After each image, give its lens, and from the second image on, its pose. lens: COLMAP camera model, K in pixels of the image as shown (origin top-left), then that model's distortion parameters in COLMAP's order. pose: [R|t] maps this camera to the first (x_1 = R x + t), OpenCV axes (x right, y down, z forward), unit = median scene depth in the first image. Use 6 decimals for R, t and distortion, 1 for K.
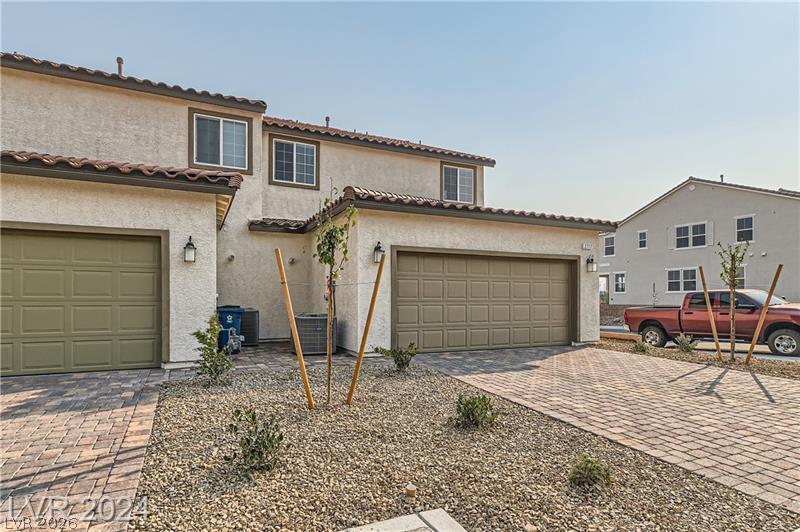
lens RADIAL K [[437.1, 0, 399.6], [0, 437.1, 298.9], [0, 0, 1]] dist [0.010597, -0.000189]
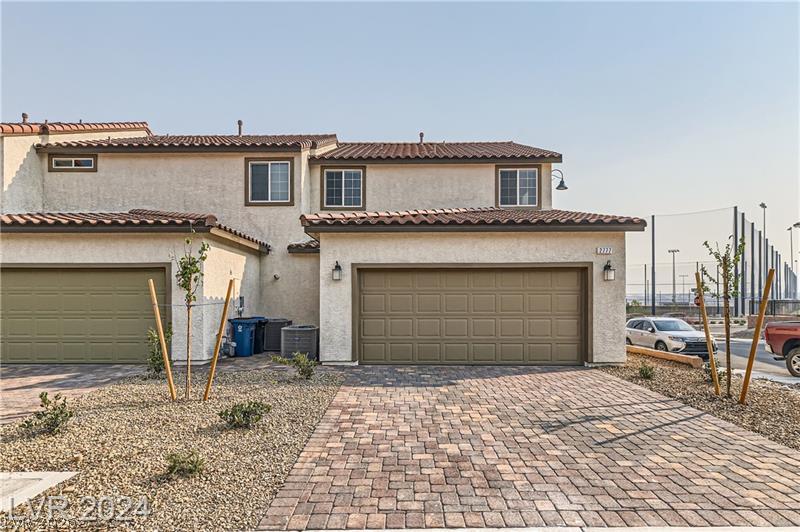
lens RADIAL K [[450.0, 0, 400.1], [0, 450.0, 304.1], [0, 0, 1]] dist [0.013144, 0.000232]
pose [[0.898818, -0.004145, -0.438303, 0.457545], [0.003030, 0.999990, -0.003242, -0.013927], [0.438312, 0.001585, 0.898821, 0.039409]]
